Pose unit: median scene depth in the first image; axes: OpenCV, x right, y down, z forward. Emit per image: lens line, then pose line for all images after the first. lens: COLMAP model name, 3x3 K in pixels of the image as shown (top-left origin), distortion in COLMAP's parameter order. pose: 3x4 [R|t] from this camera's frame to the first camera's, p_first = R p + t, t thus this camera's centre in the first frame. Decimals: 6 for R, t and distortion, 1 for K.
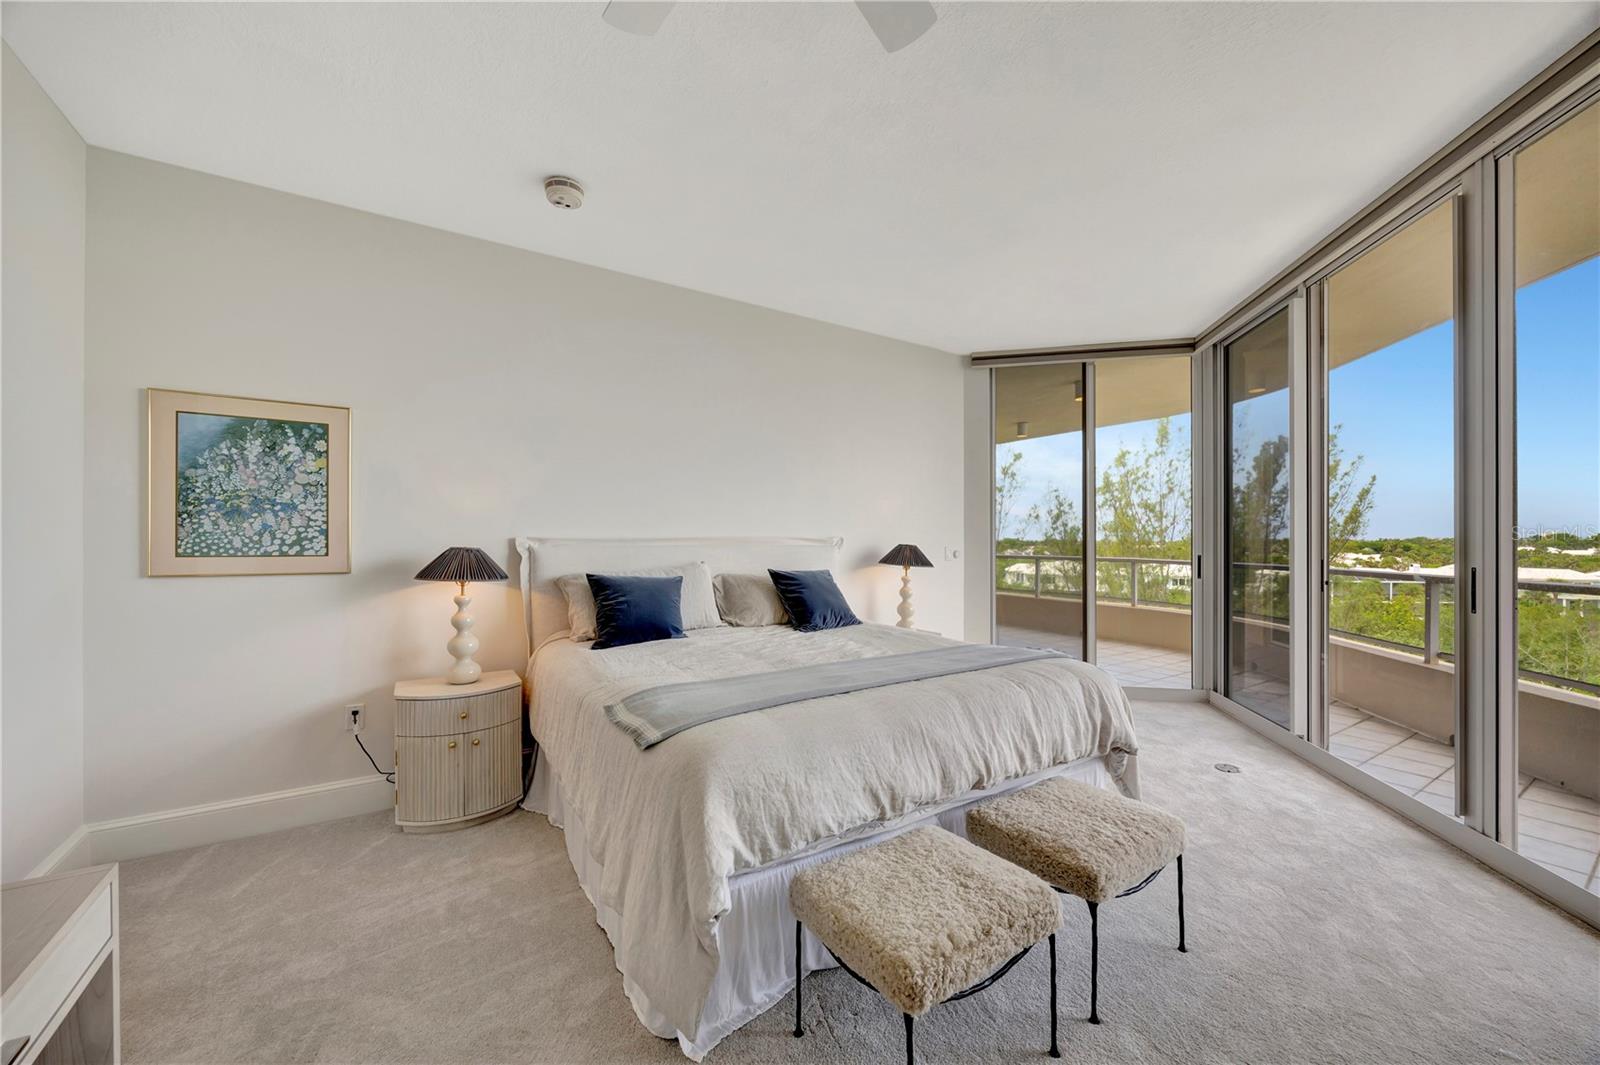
lens RADIAL K [[613.1, 0, 797.3], [0, 613.1, 541.3], [0, 0, 1]] dist [-0.002010, 0.000031]
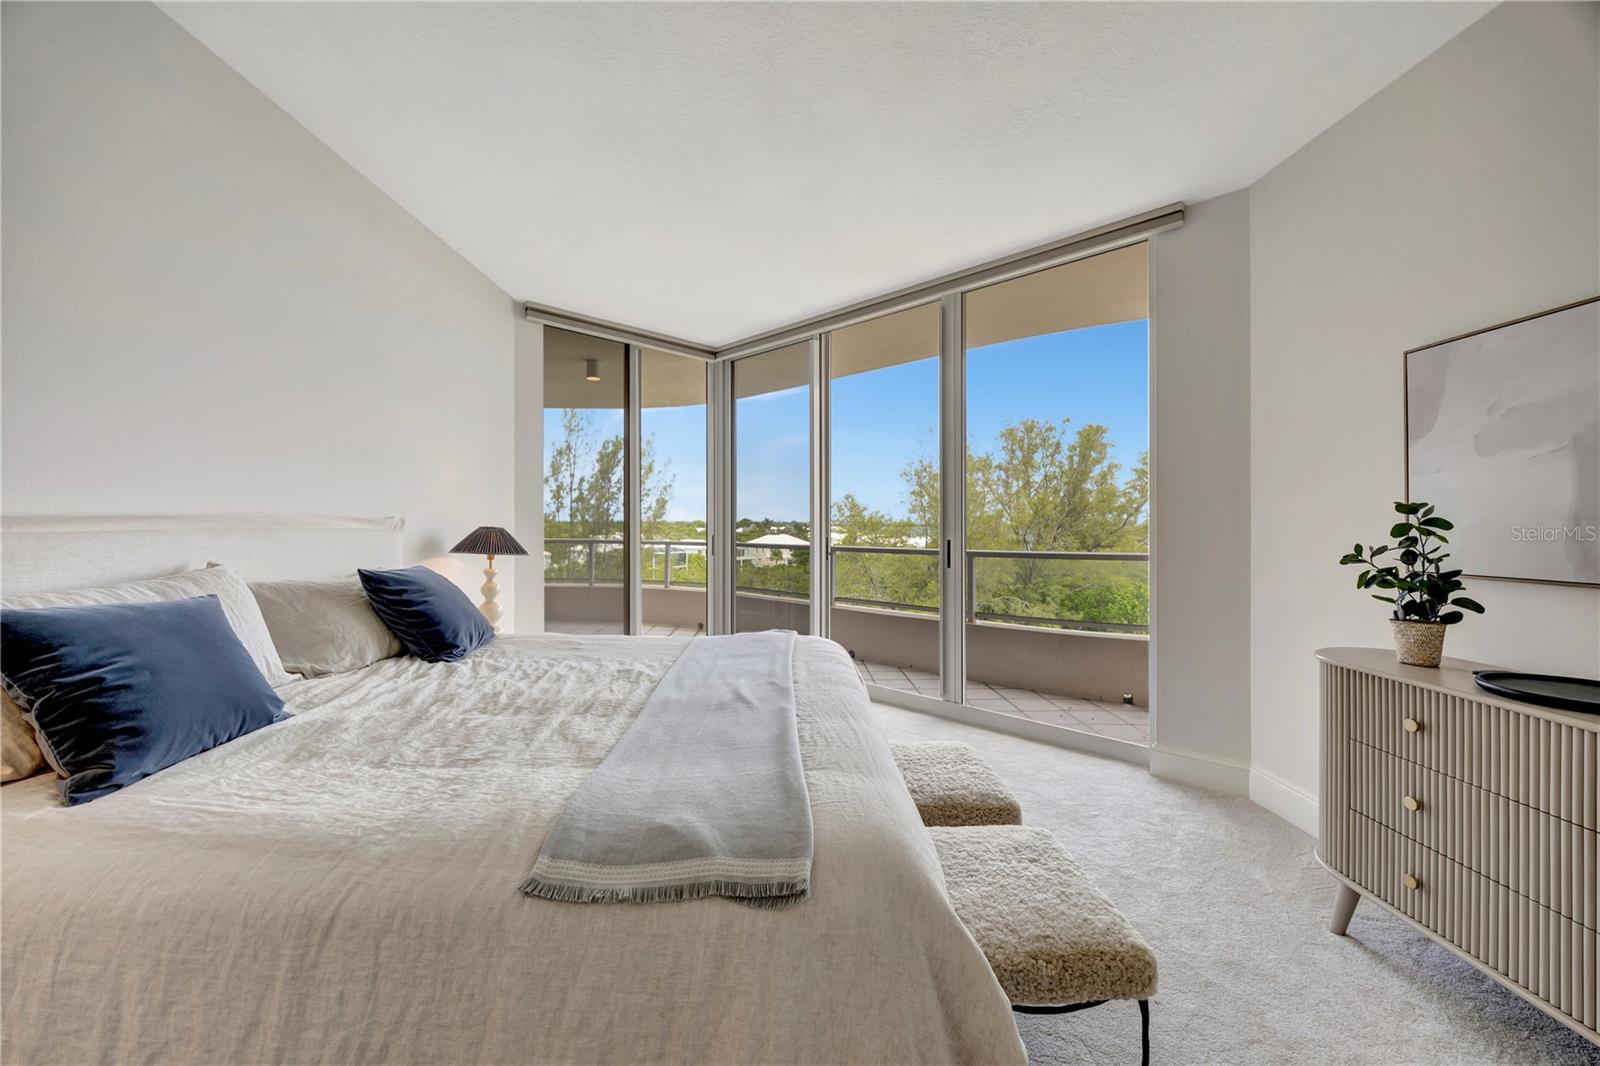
lens RADIAL K [[616.7, 0, 794.8], [0, 616.7, 523.5], [0, 0, 1]] dist [-0.003532, -0.000240]
pose [[0.529467, 0.000010, 0.848331, -0.273599], [-0.000406, 1.000000, 0.000242, 0.000629], [-0.848331, -0.000473, 0.529467, 0.270097]]
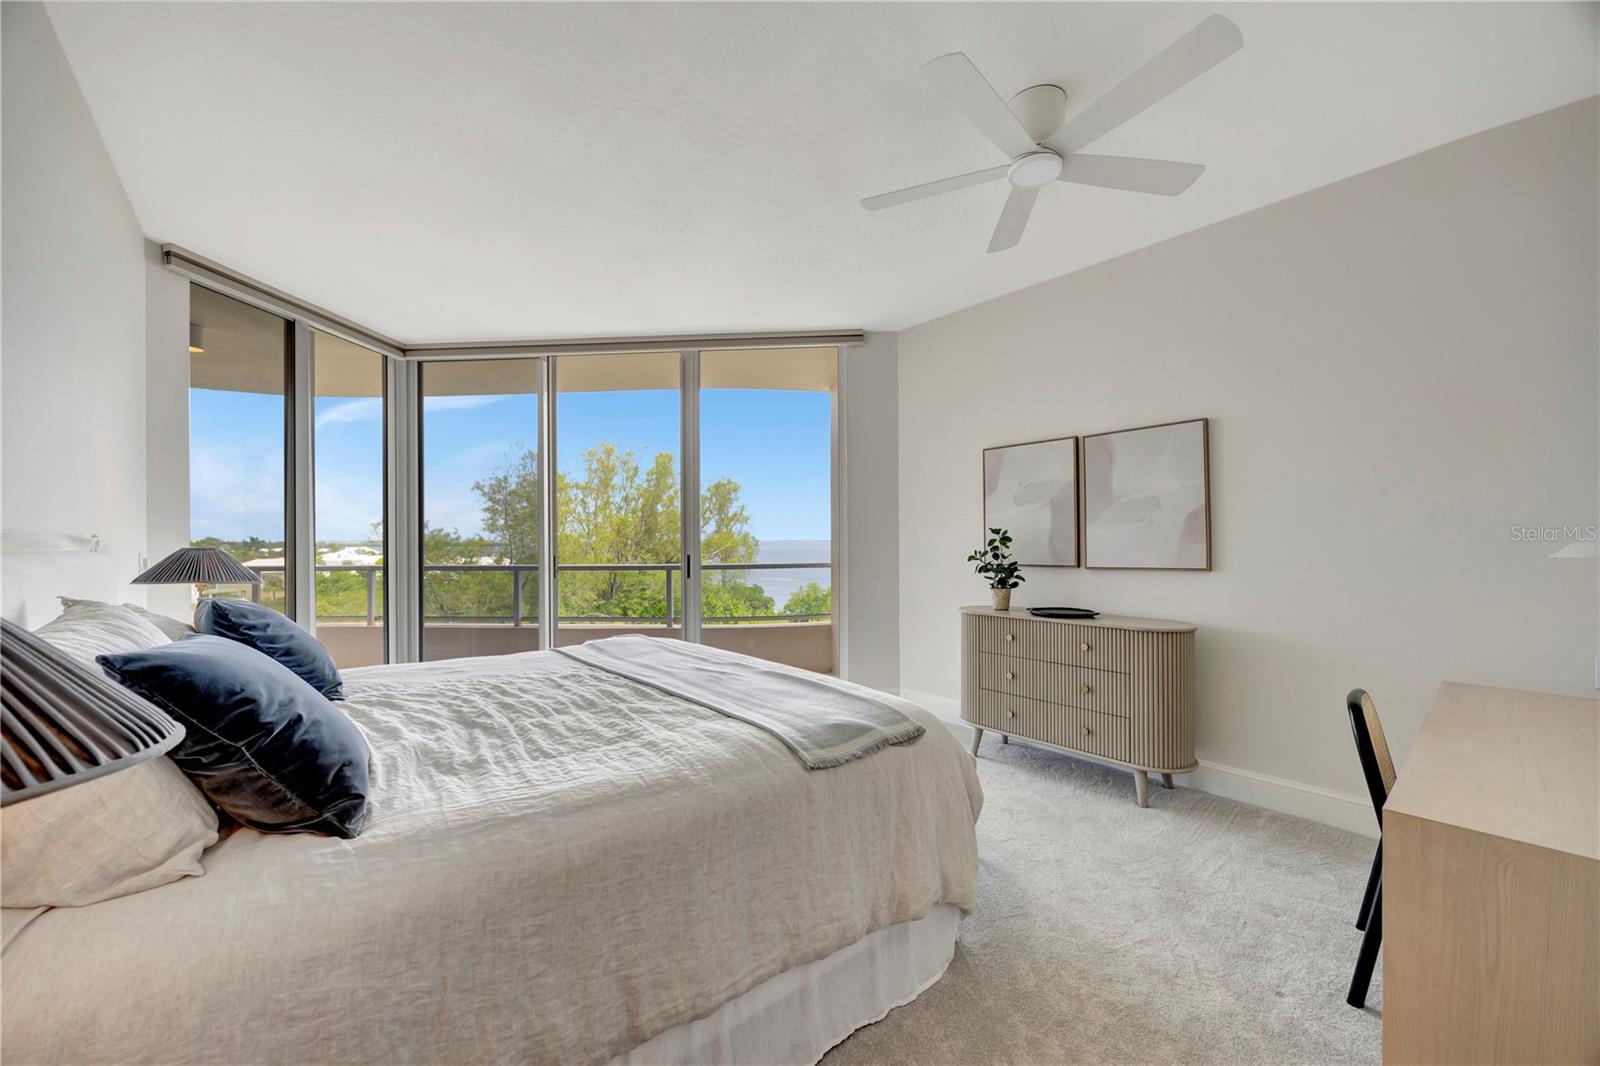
lens RADIAL K [[613.1, 0, 797.3], [0, 613.1, 541.8], [0, 0, 1]] dist [-0.002010, 0.000031]
pose [[-0.134049, -0.000821, 0.990974, -0.479406], [0.005847, 0.999982, 0.001620, 0.001279], [-0.990957, 0.006011, -0.134042, 0.513871]]
